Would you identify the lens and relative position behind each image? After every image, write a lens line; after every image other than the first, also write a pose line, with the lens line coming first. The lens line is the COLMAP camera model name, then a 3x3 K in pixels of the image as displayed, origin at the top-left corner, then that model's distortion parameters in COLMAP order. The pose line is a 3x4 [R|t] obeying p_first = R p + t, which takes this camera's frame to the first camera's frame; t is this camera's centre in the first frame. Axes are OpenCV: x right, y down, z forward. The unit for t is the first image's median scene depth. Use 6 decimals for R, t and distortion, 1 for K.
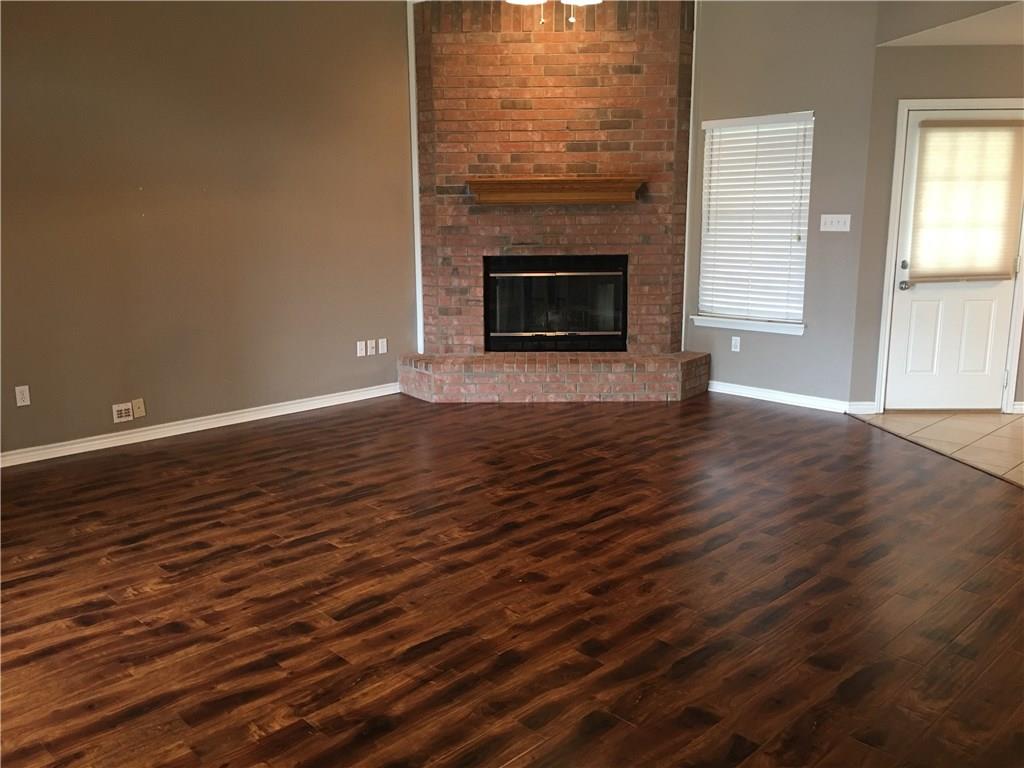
lens RADIAL K [[871.0, 0, 505.8], [0, 871.0, 387.0], [0, 0, 1]] dist [0.063417, -0.073202]
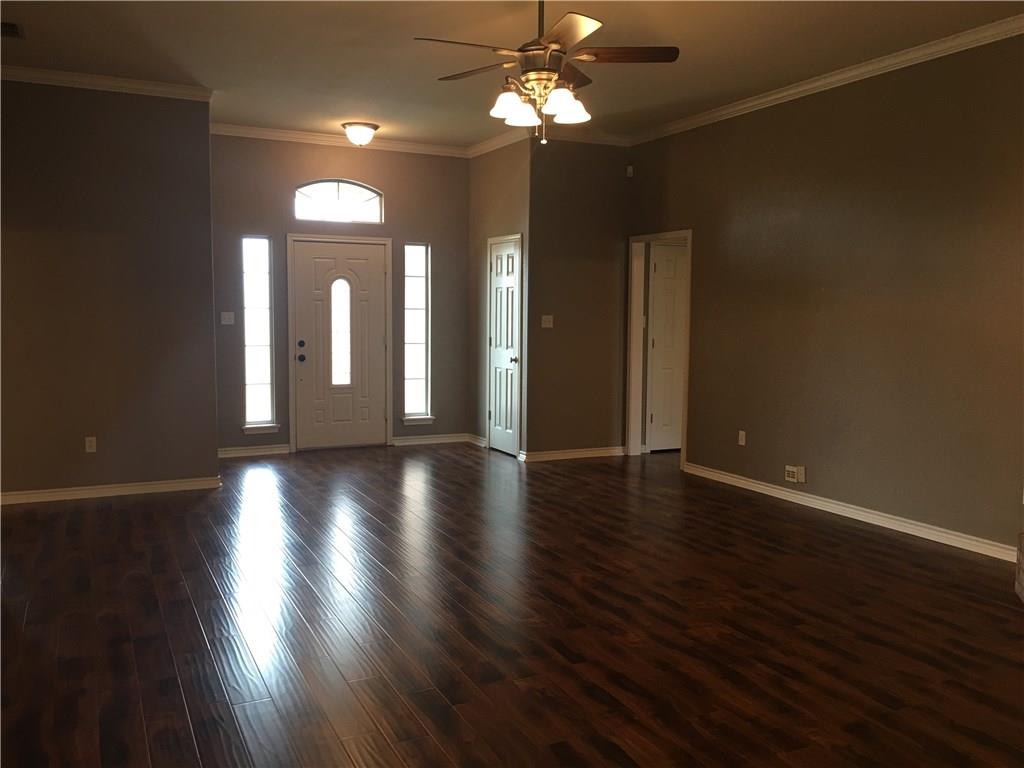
lens RADIAL K [[871.0, 0, 509.2], [0, 871.0, 383.8], [0, 0, 1]] dist [0.063417, -0.073202]
pose [[-0.310792, 0.088517, -0.946347, 0.820497], [-0.197102, 0.968009, 0.155274, -0.203289], [0.929817, 0.234785, -0.283403, 0.969876]]
